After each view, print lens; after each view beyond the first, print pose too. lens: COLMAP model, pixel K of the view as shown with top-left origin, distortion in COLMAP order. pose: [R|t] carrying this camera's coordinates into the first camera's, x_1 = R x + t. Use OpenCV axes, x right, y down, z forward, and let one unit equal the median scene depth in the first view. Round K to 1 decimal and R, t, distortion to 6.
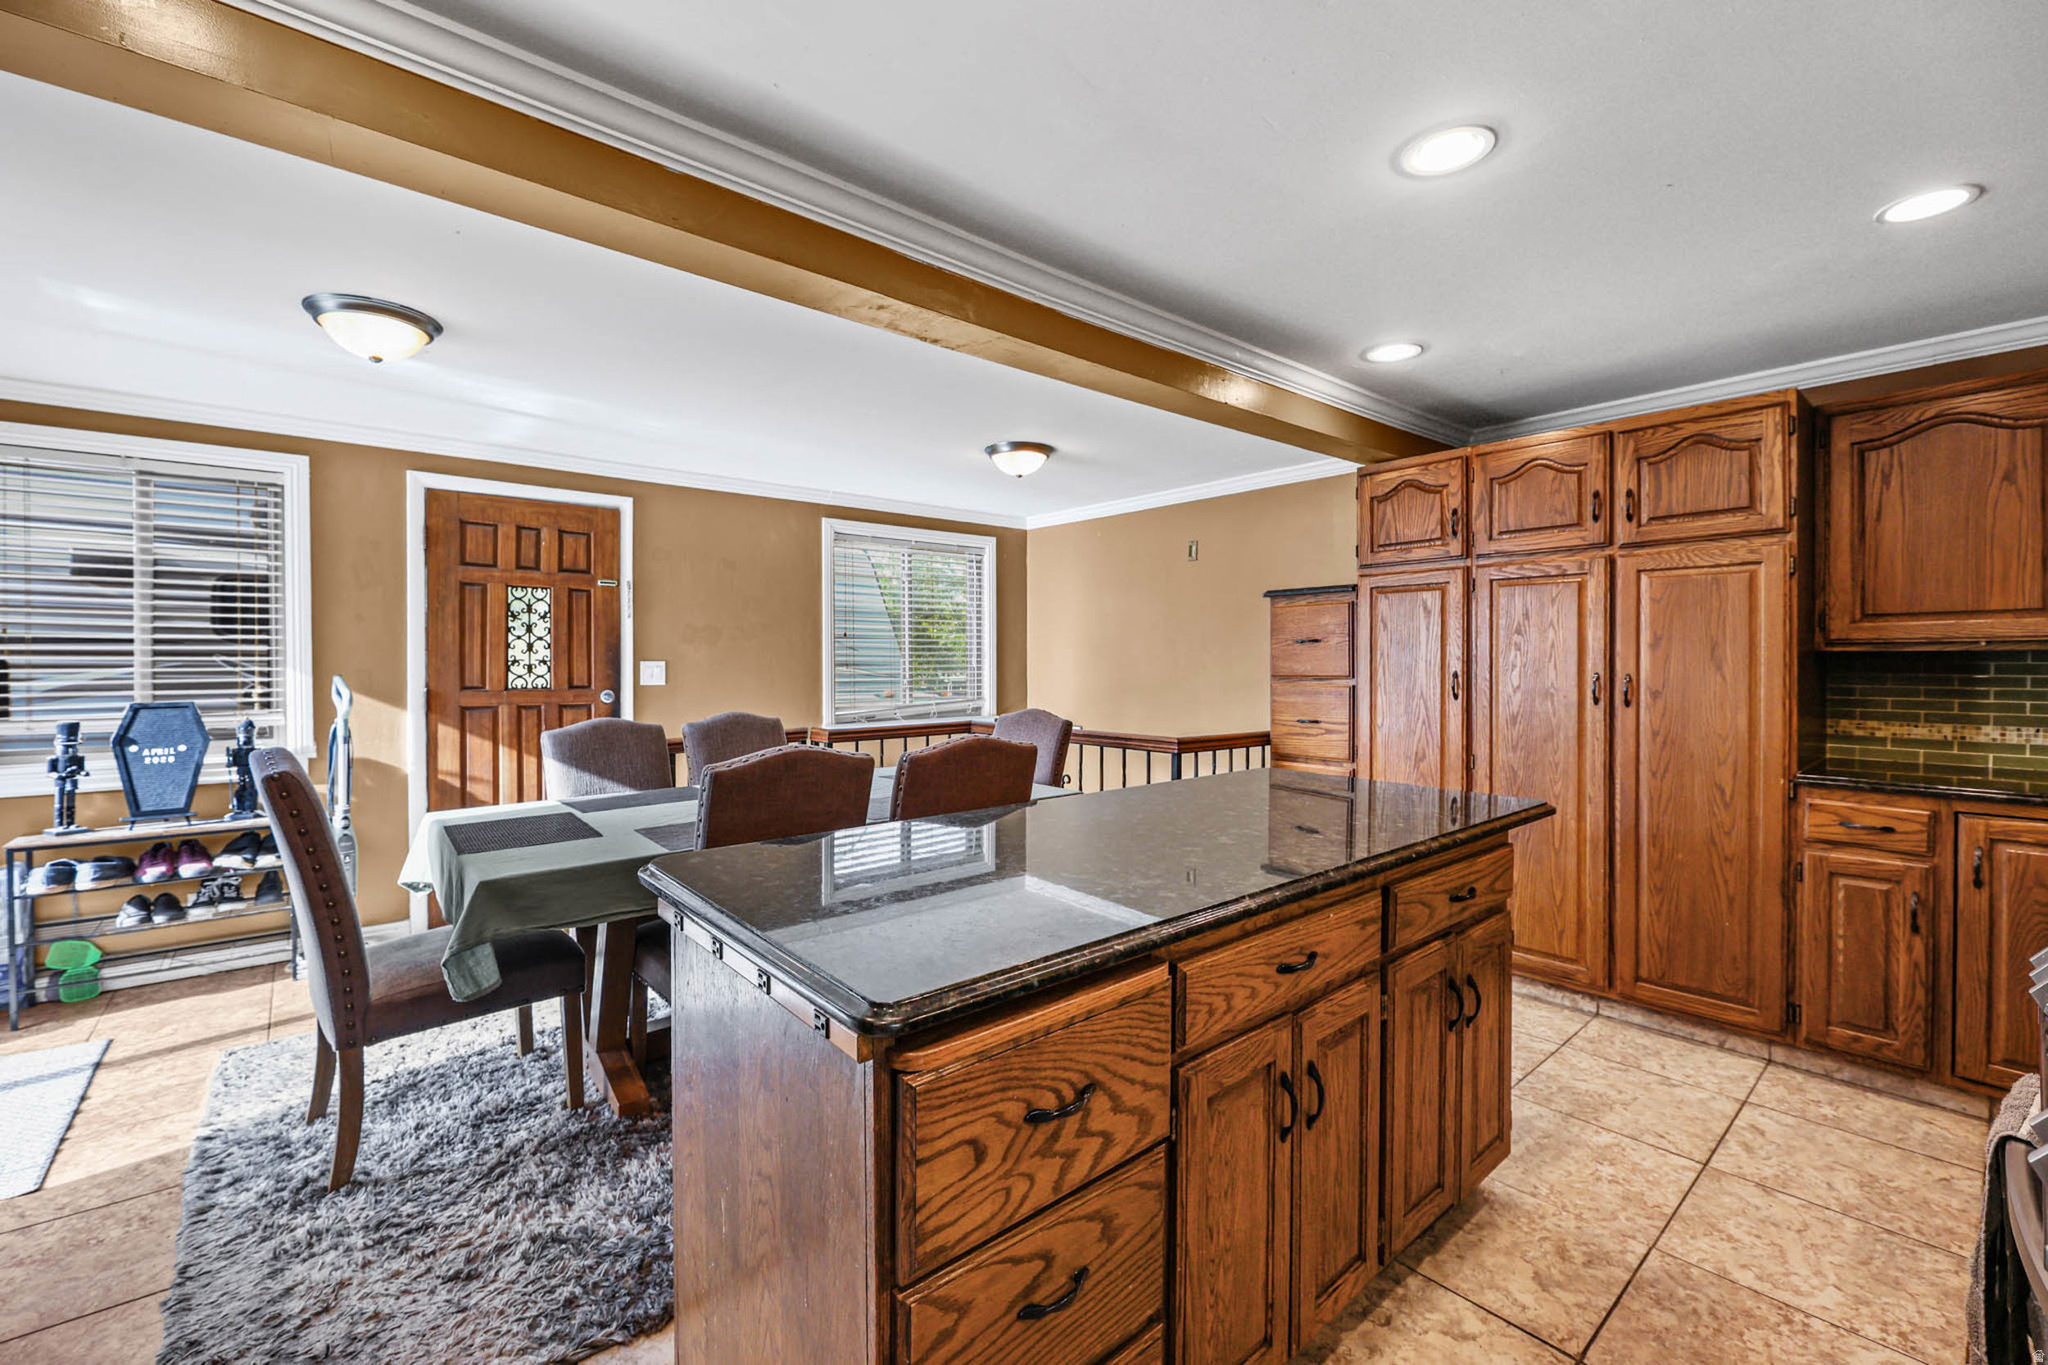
lens RADIAL K [[841.6, 0, 974.8], [0, 841.6, 654.5], [0, 0, 1]] dist [0.000398, -0.000677]
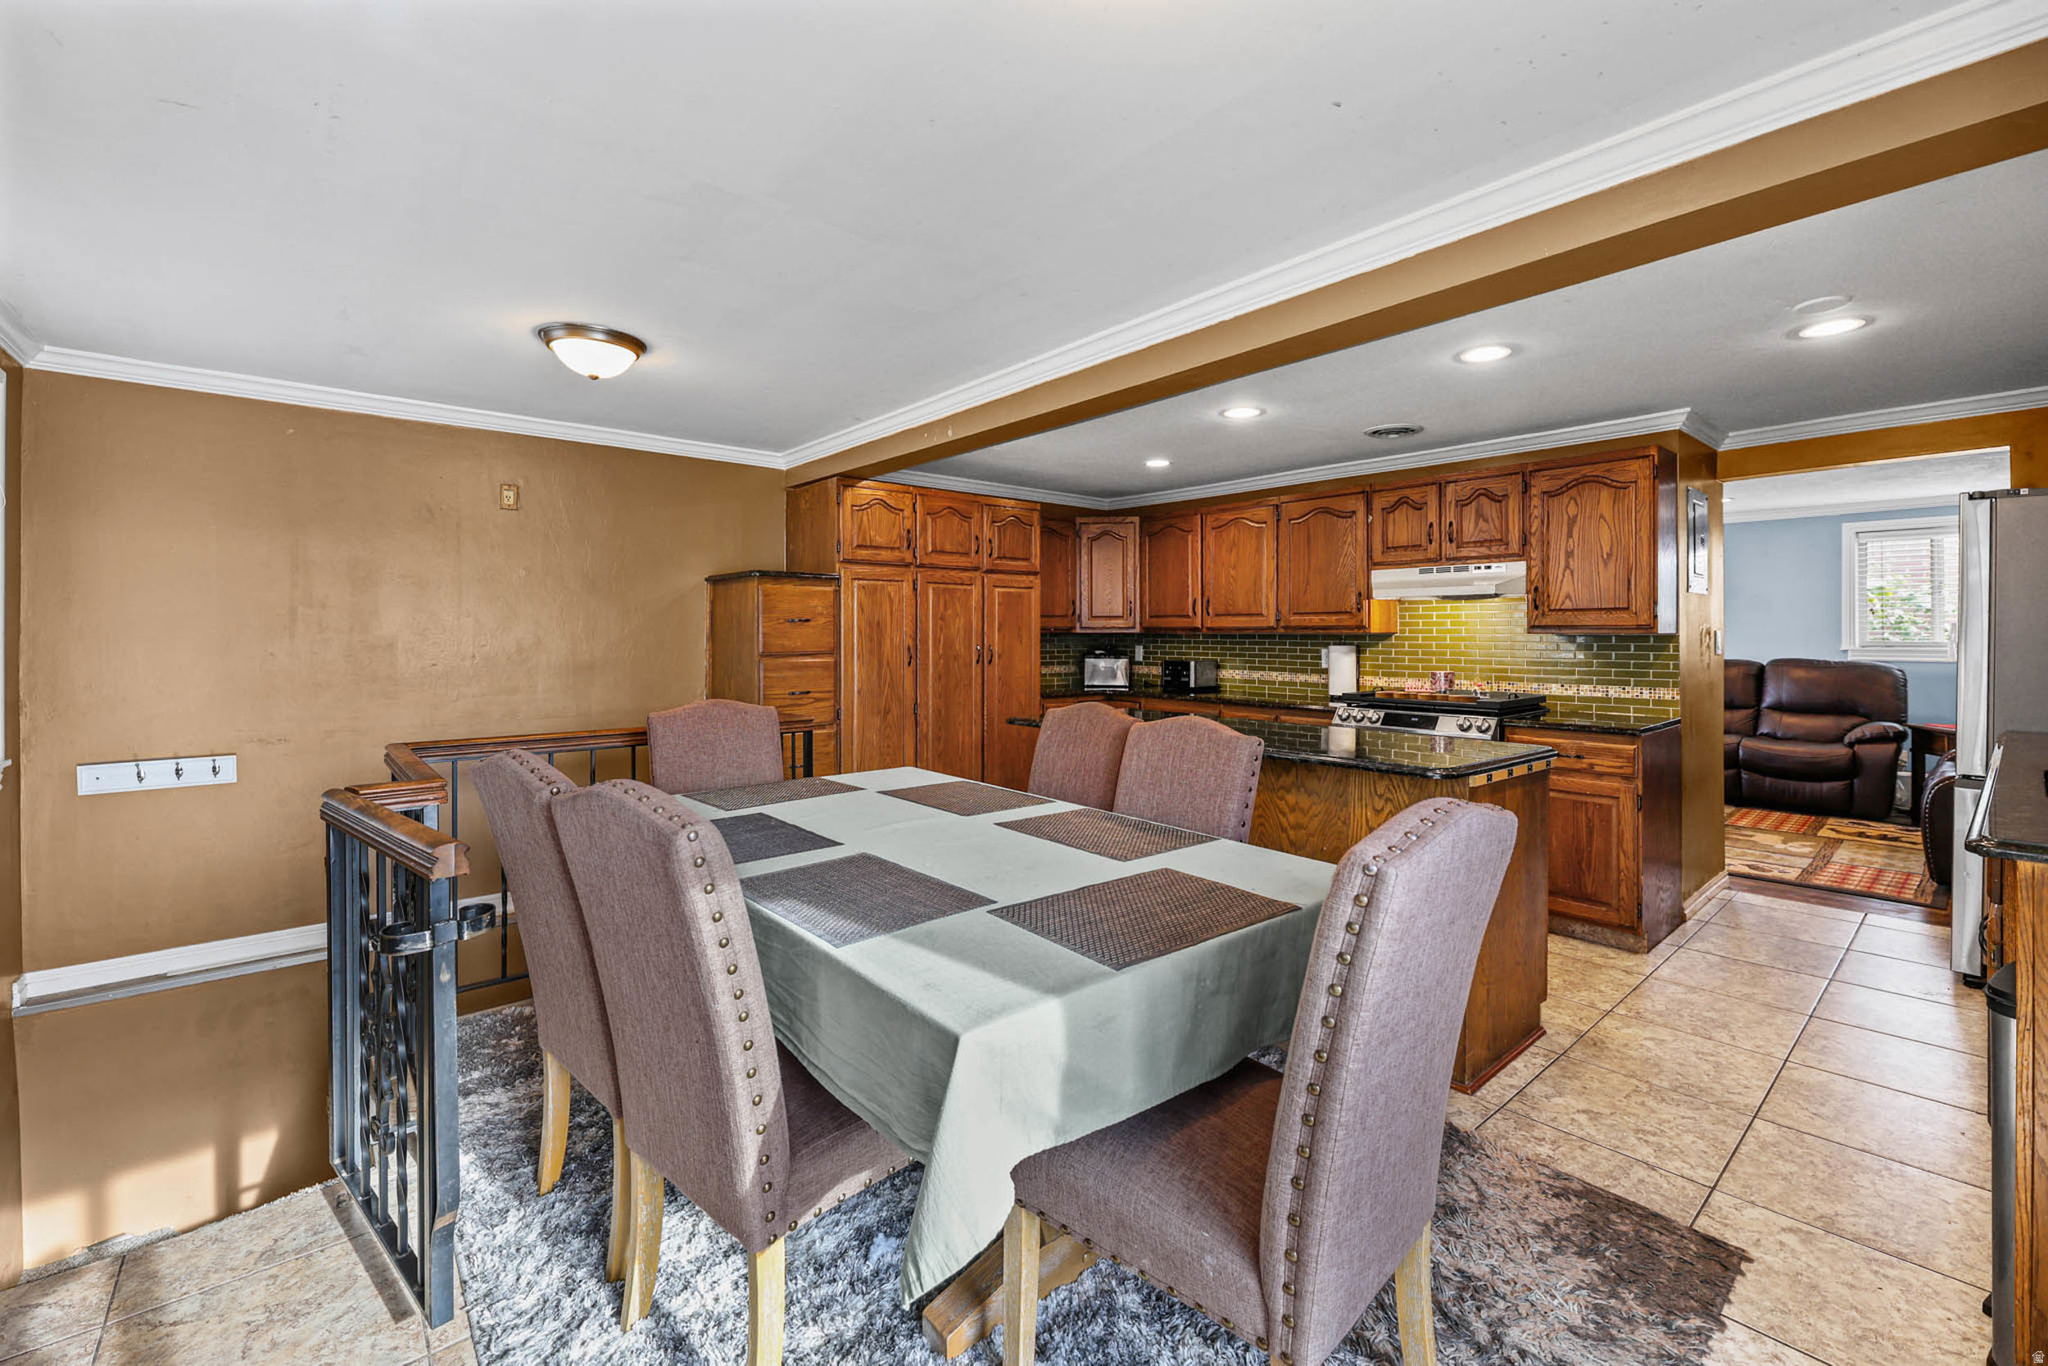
lens RADIAL K [[841.6, 0, 1051.4], [0, 841.6, 645.0], [0, 0, 1]] dist [0.000398, -0.000677]
pose [[-0.052976, -0.011069, 0.998534, -0.661448], [-0.006060, 0.999924, 0.010763, 0.001836], [-0.998577, -0.005480, -0.053039, 0.670228]]
